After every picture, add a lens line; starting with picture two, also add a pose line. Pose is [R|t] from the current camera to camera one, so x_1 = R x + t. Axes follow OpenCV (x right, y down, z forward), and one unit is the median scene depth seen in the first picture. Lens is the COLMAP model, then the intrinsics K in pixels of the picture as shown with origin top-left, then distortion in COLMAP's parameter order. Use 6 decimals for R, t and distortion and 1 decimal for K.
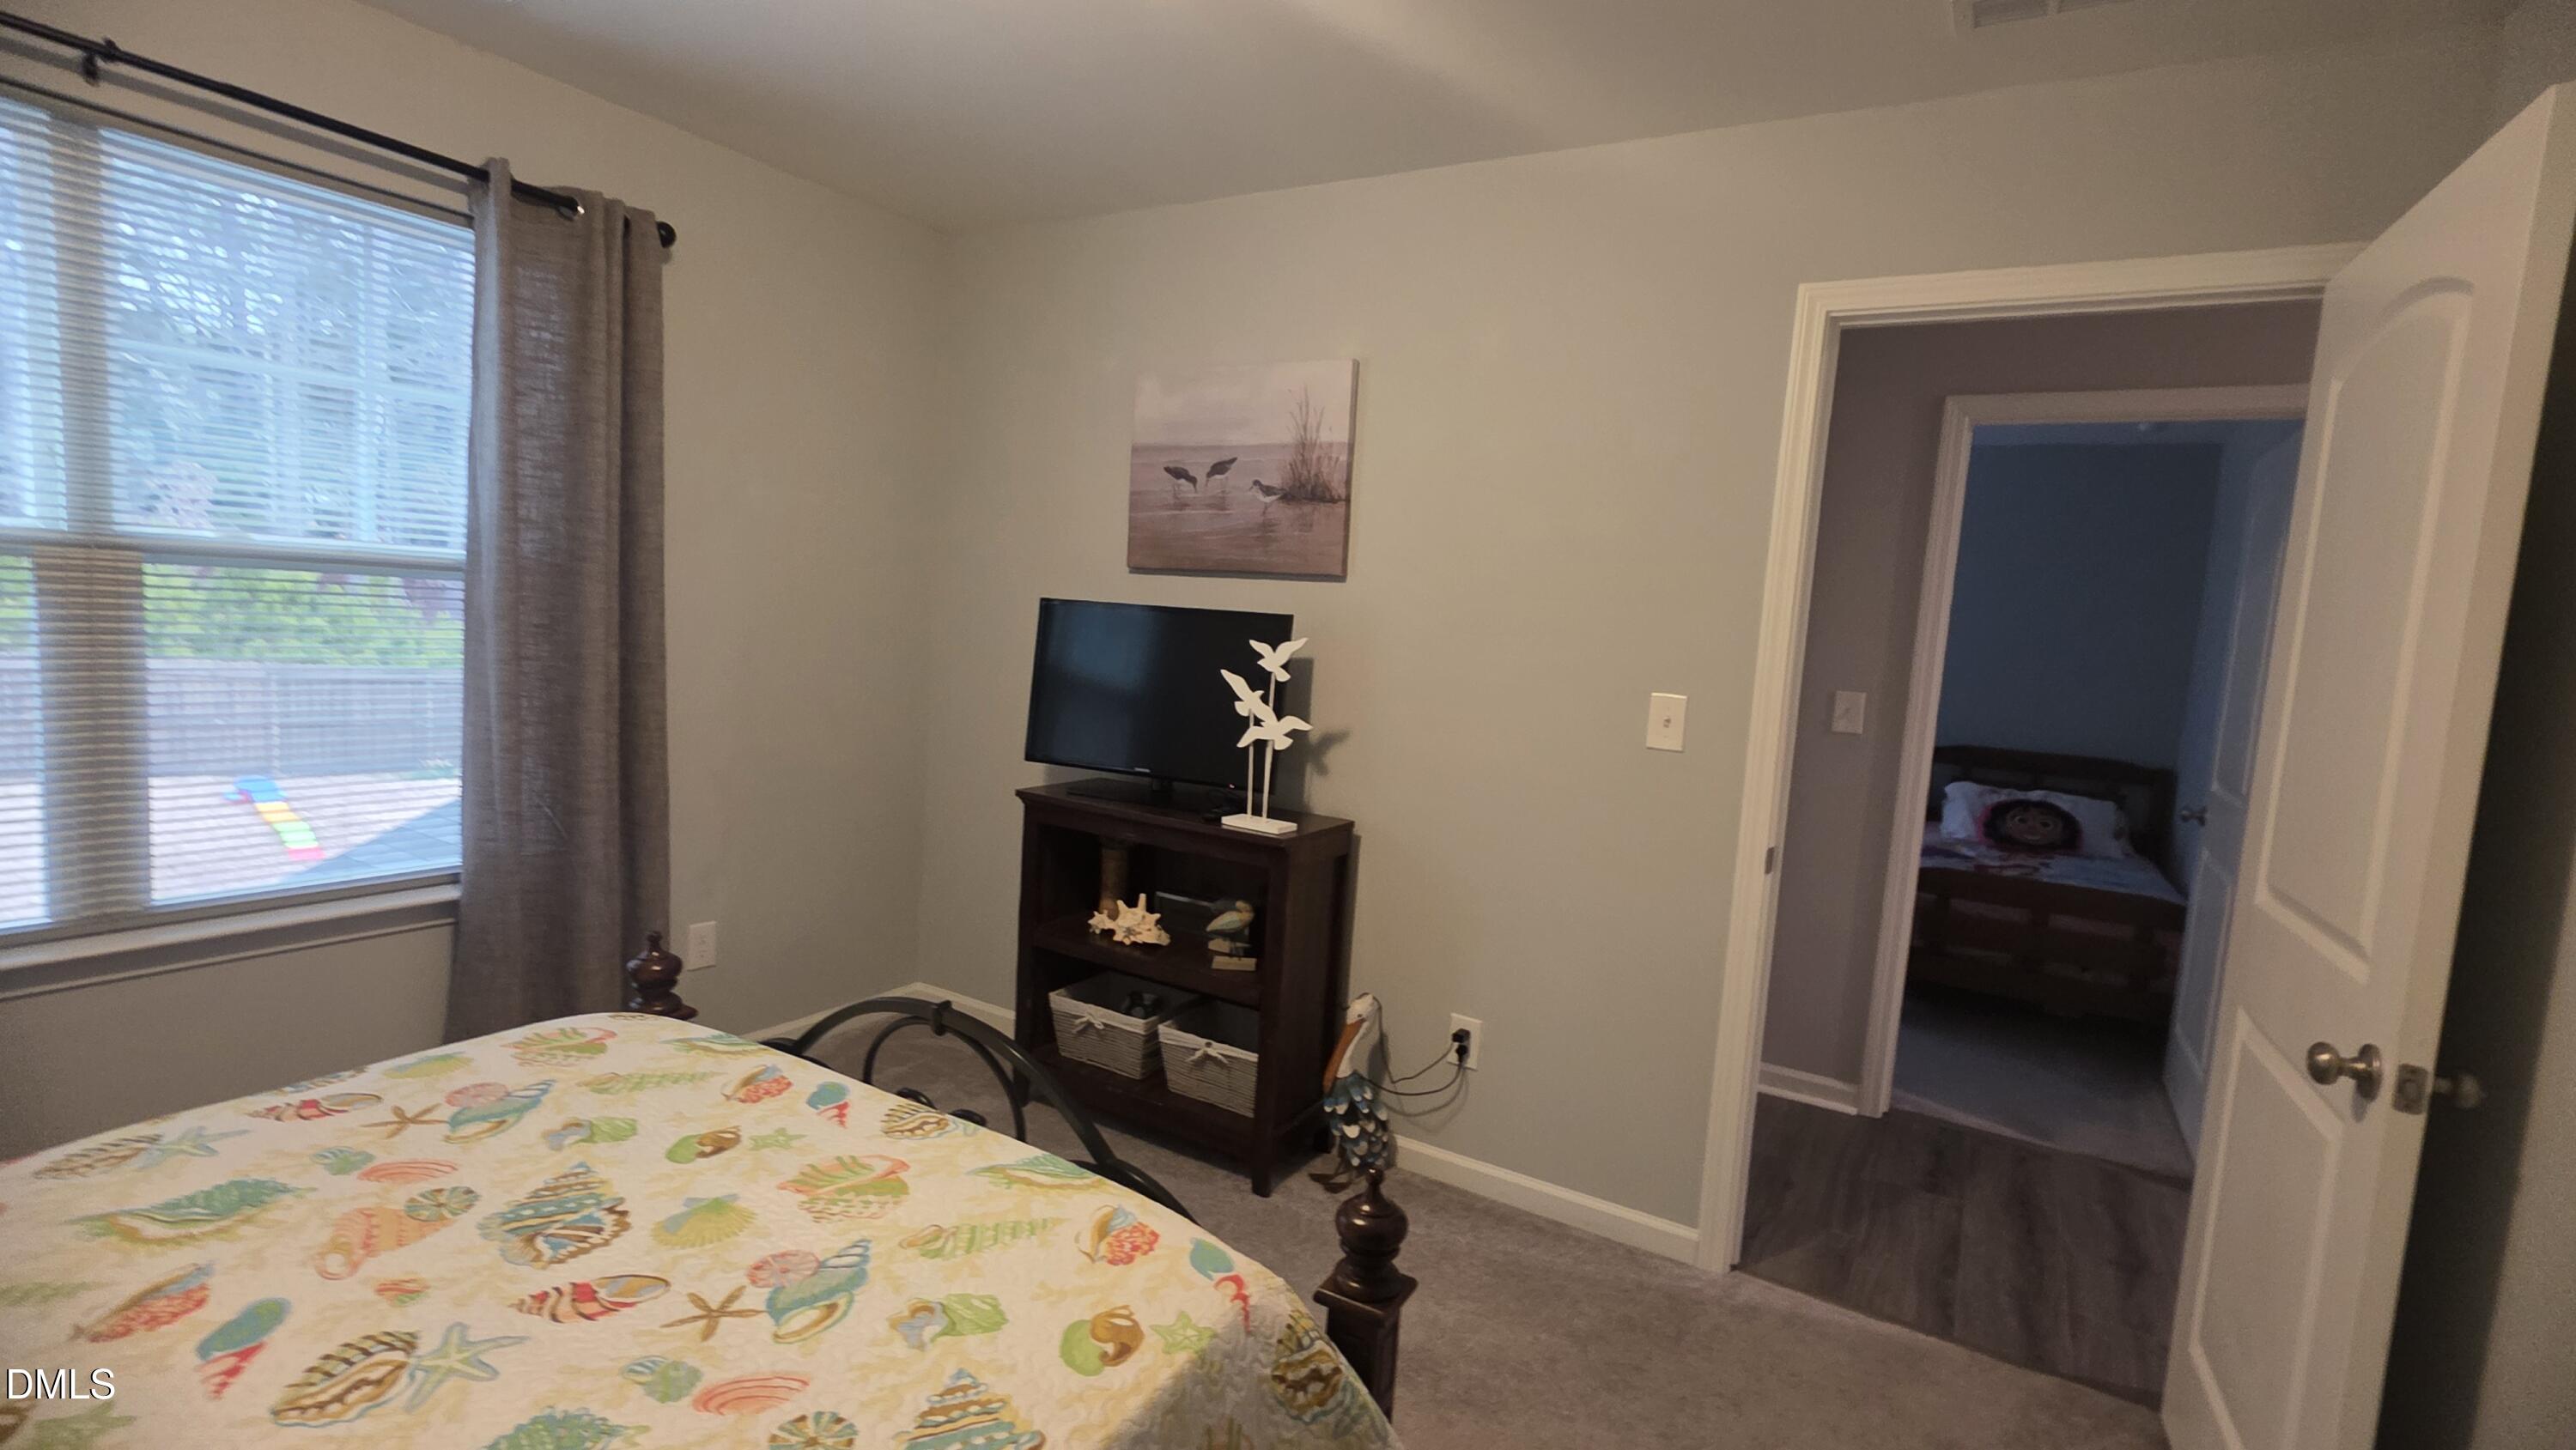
lens RADIAL K [[1186.4, 0, 1285.0], [0, 1186.4, 725.6], [0, 0, 1]] dist [0.002343, 0.000933]
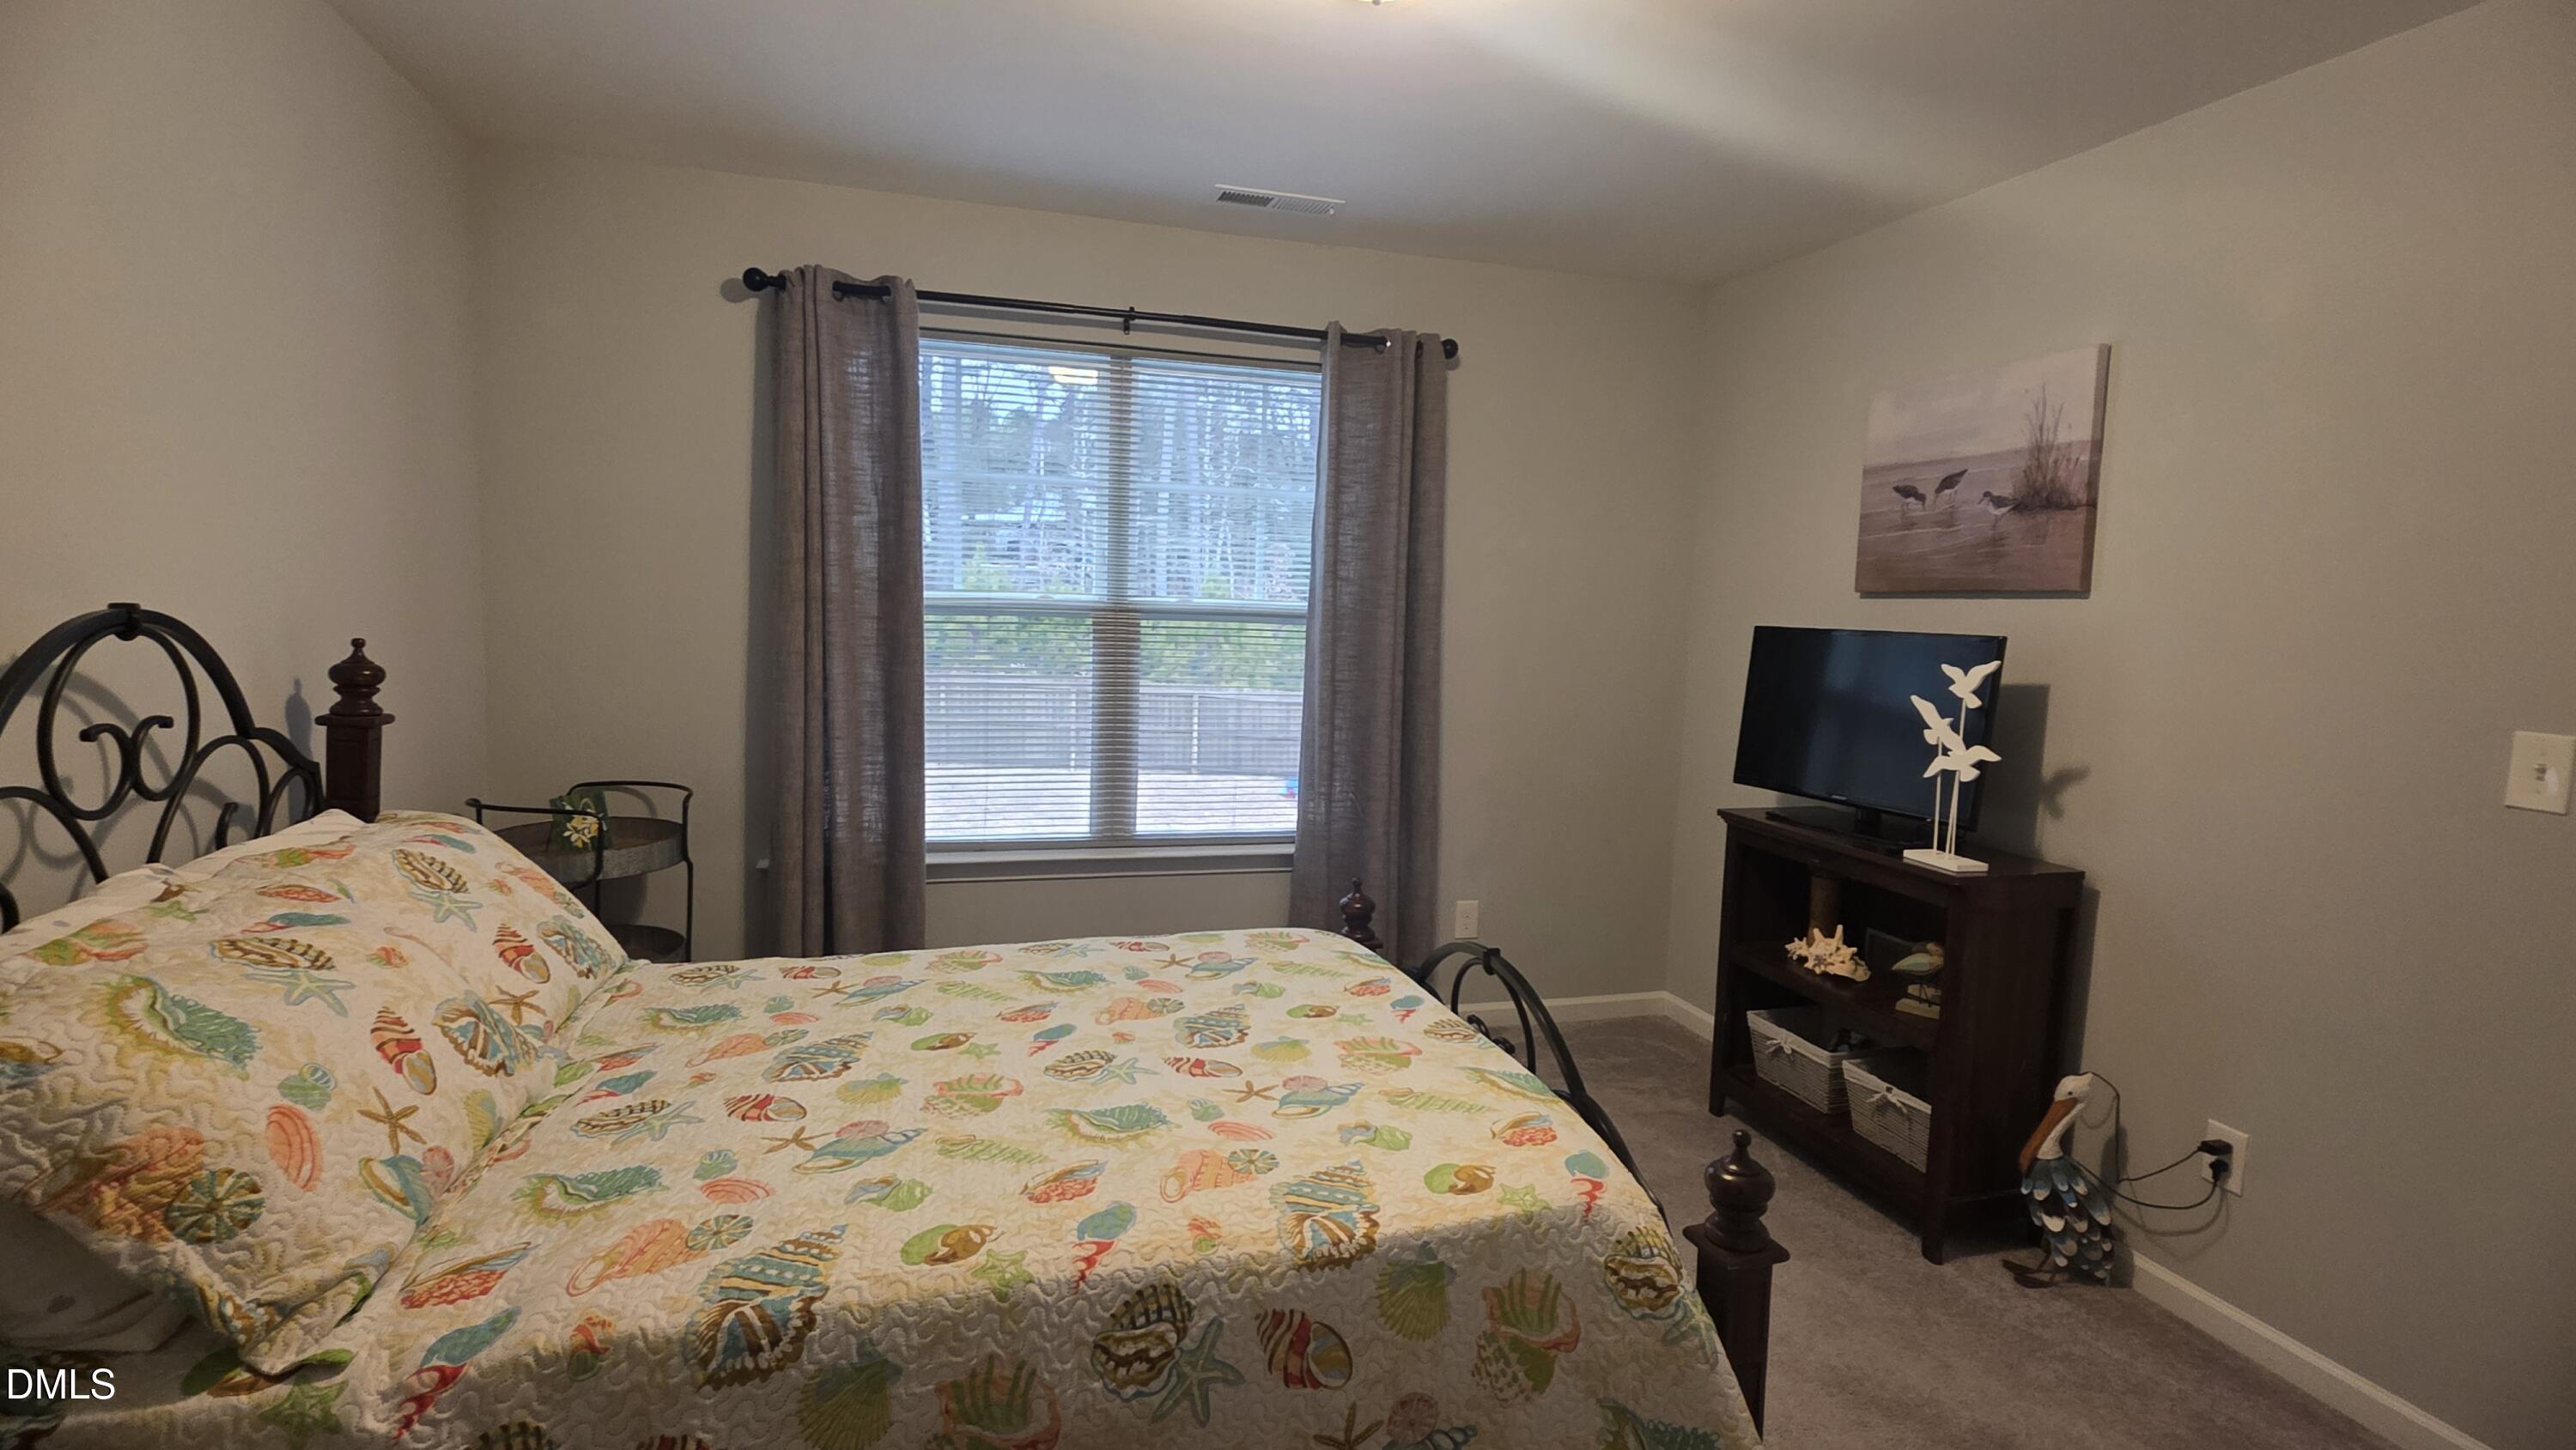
lens RADIAL K [[1228.5, 0, 1287.9], [0, 1228.5, 725.1], [0, 0, 1]] dist [0.000187, -0.000638]
pose [[0.737286, 0.026265, -0.675070, 0.263874], [-0.049025, 0.998690, -0.014687, 0.017121], [0.673800, 0.043924, 0.737607, -0.070702]]
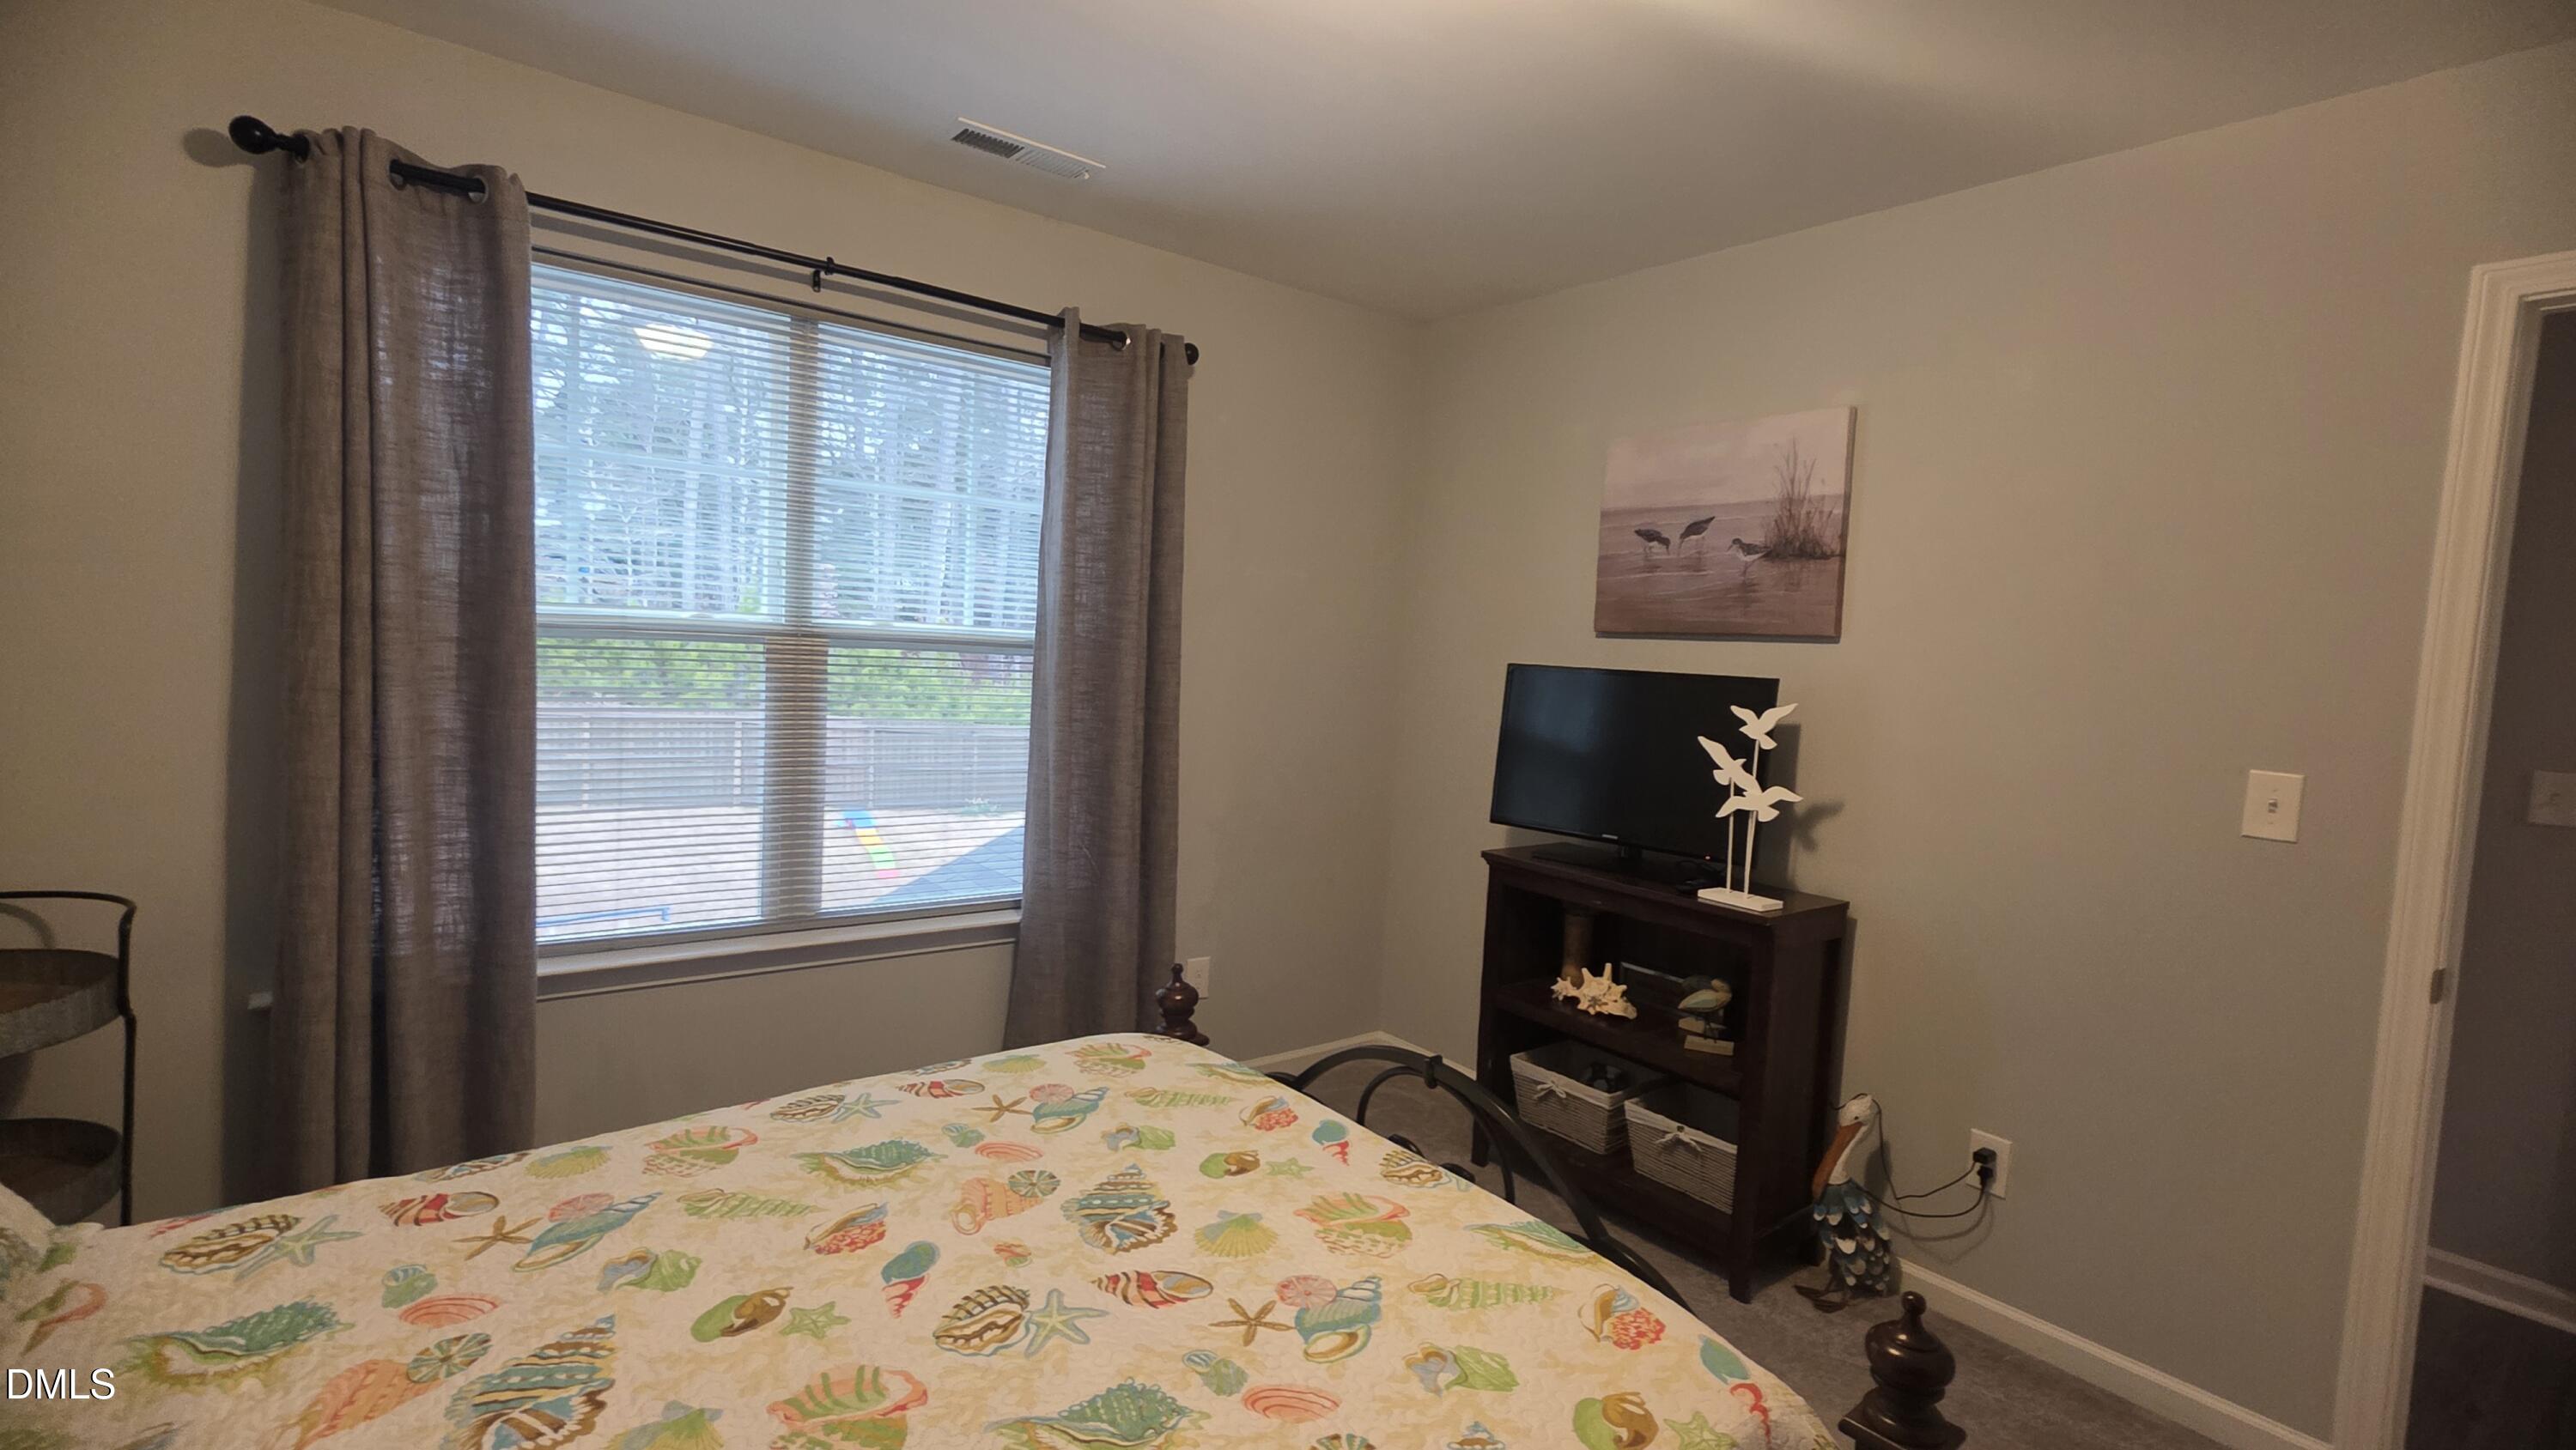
lens RADIAL K [[1181.7, 0, 1282.7], [0, 1181.7, 723.9], [0, 0, 1]] dist [0.002619, 0.000089]
pose [[0.933612, 0.006751, -0.358222, -0.027081], [-0.025005, 0.998612, -0.046351, -0.004389], [0.357412, 0.052231, 0.932485, -0.019376]]
